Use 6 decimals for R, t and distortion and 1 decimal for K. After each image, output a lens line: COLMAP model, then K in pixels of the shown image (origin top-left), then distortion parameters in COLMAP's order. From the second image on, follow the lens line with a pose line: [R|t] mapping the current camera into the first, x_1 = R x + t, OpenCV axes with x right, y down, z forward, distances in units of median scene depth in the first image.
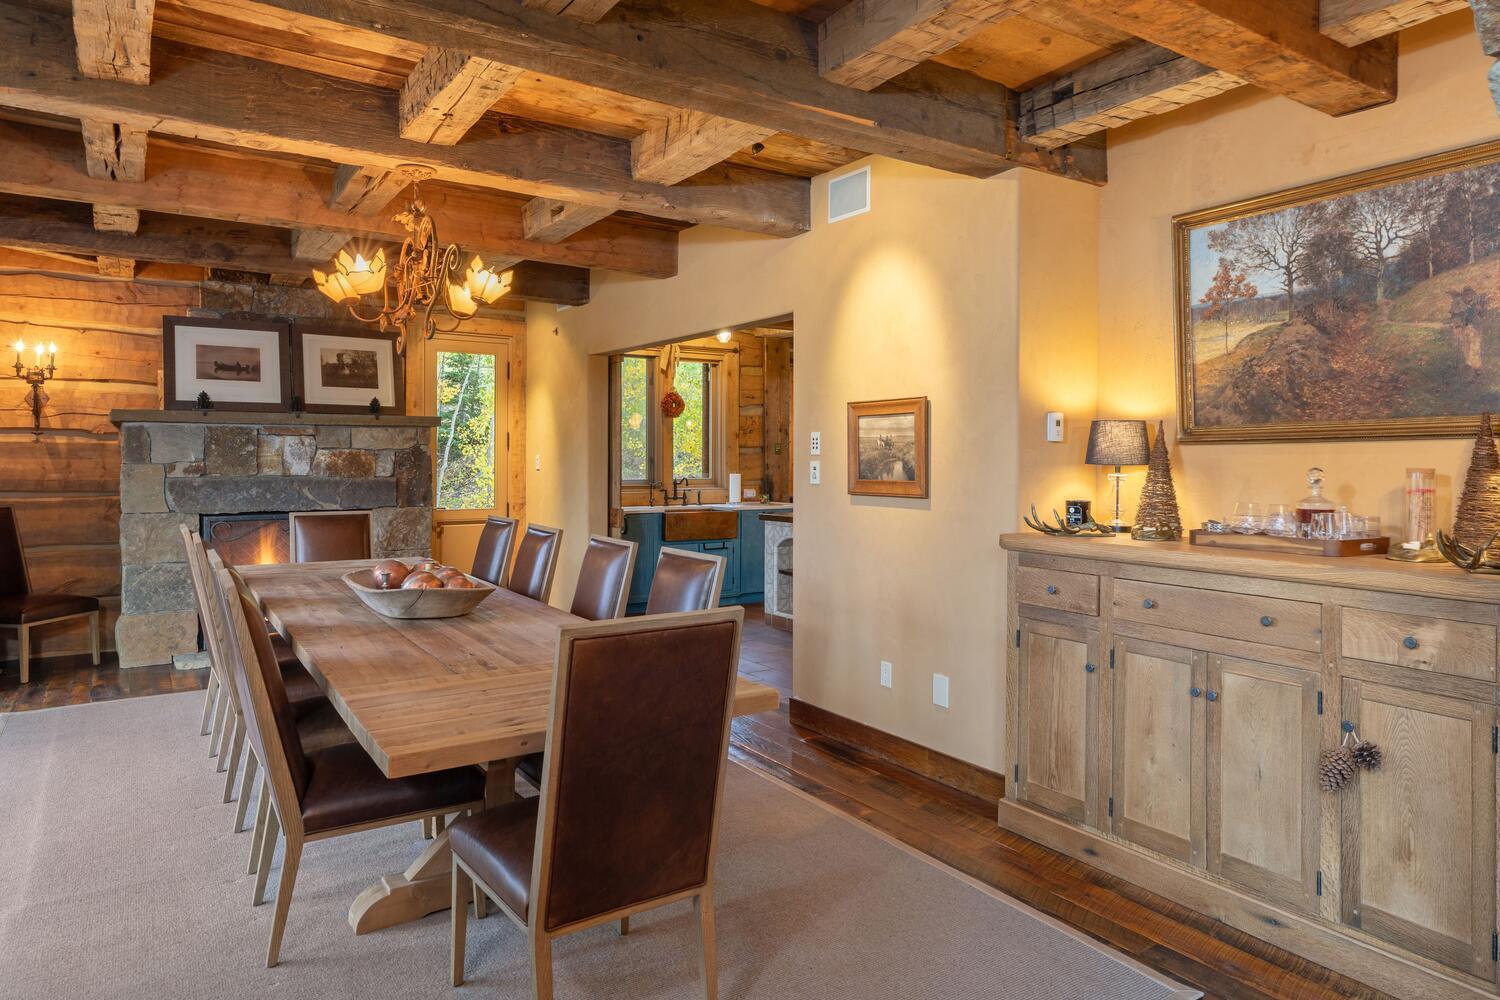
lens RADIAL K [[979.0, 0, 808.8], [0, 979.0, 463.7], [0, 0, 1]] dist [0.003228, 0.000372]
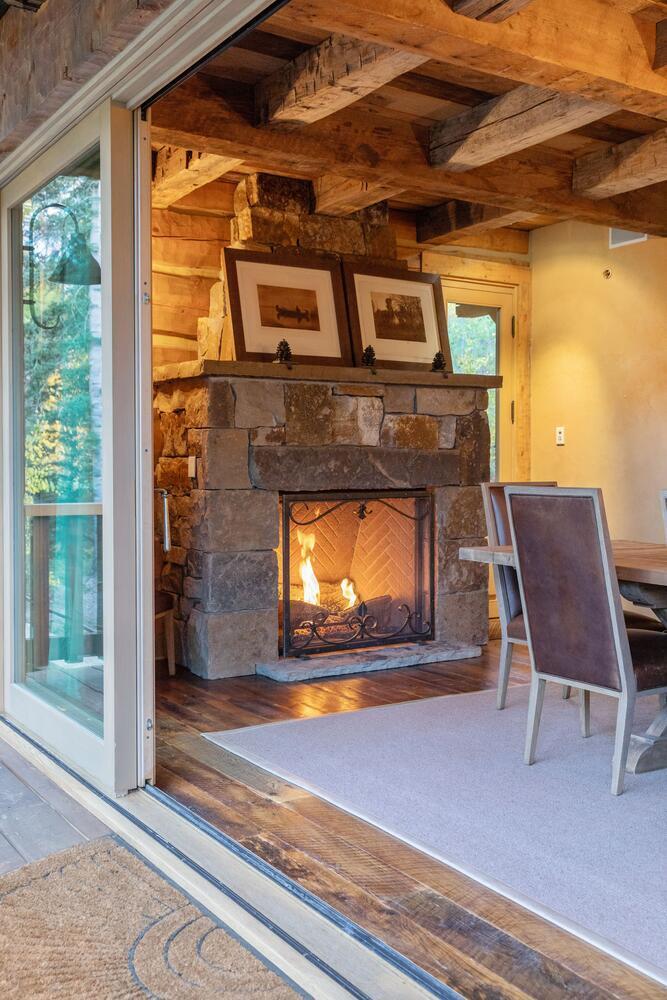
lens RADIAL K [[1041.0, 0, 333.5], [0, 1041.0, 500.0], [0, 0, 1]] dist [0.009887, 0.007600]
pose [[0.998994, -0.004163, -0.044657, -0.510167], [0.005298, 0.999666, 0.025314, 0.034992], [0.044537, -0.025525, 0.998682, 0.131679]]
